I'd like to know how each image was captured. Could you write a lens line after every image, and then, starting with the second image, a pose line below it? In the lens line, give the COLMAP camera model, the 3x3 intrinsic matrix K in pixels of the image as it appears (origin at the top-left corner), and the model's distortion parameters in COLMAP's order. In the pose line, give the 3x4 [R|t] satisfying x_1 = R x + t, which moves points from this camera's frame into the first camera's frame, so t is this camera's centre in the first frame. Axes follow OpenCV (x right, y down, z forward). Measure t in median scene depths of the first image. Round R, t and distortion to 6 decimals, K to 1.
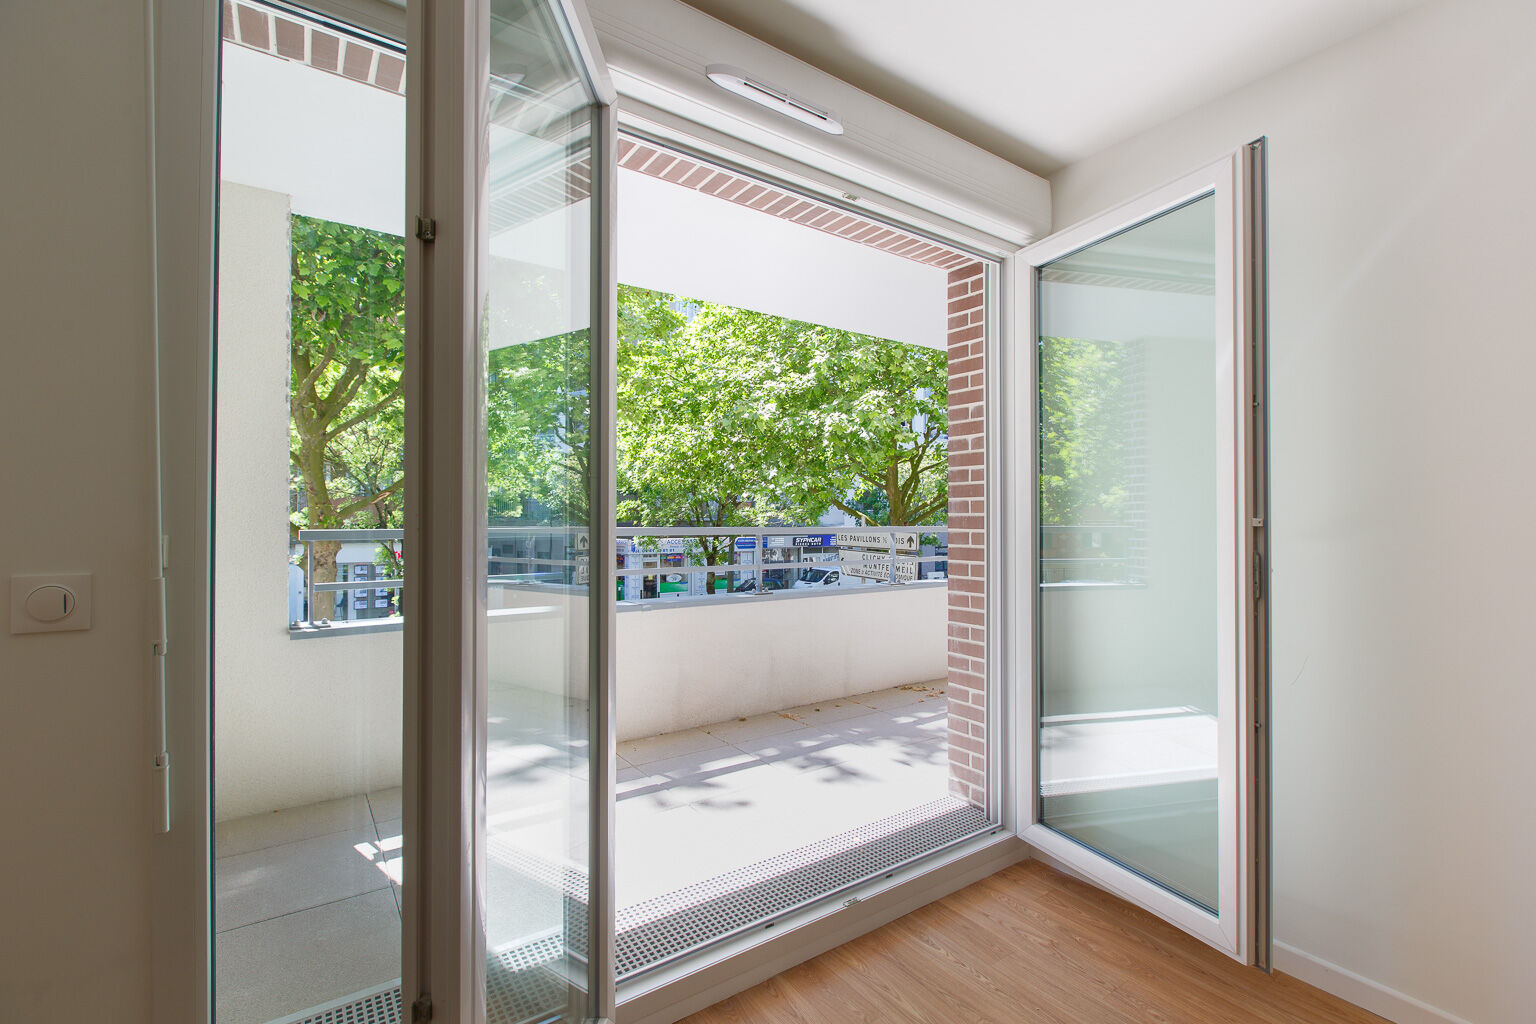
lens RADIAL K [[685.1, 0, 768.0], [0, 685.1, 512.0], [0, 0, 1]] dist [-0.001755, -0.000277]
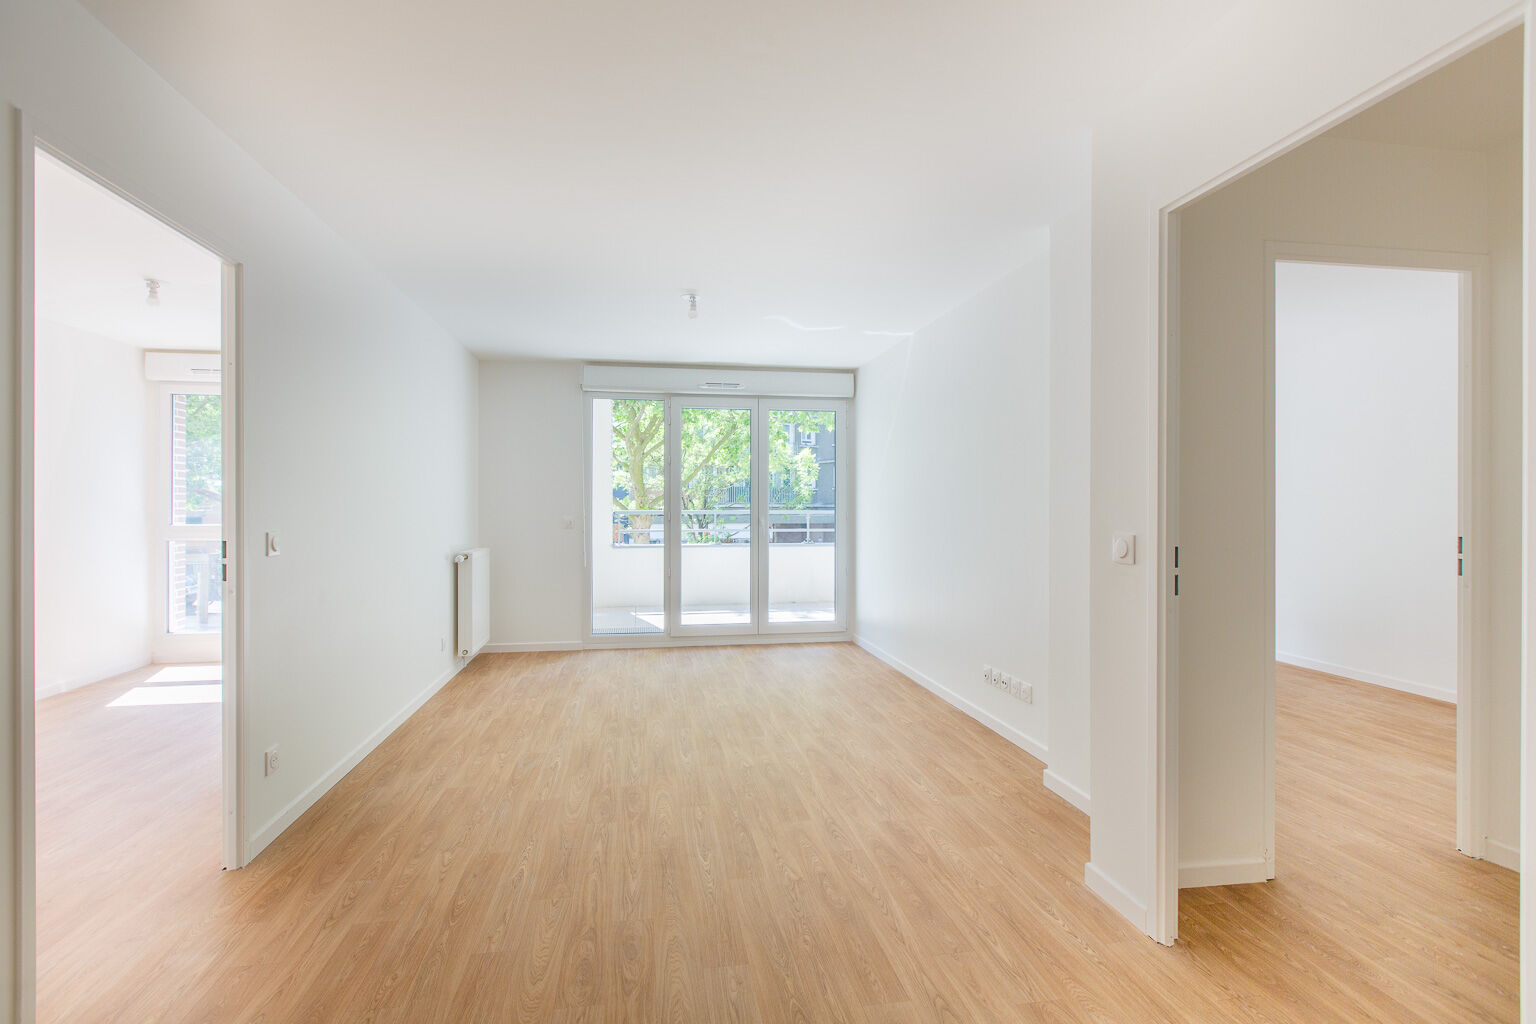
lens RADIAL K [[685.1, 0, 768.0], [0, 685.1, 512.0], [0, 0, 1]] dist [-0.001755, -0.000277]
pose [[0.911462, 0.004809, -0.411355, 0.825011], [0.003780, 0.999792, 0.020063, -0.017503], [0.411366, -0.019841, 0.911254, -1.032569]]
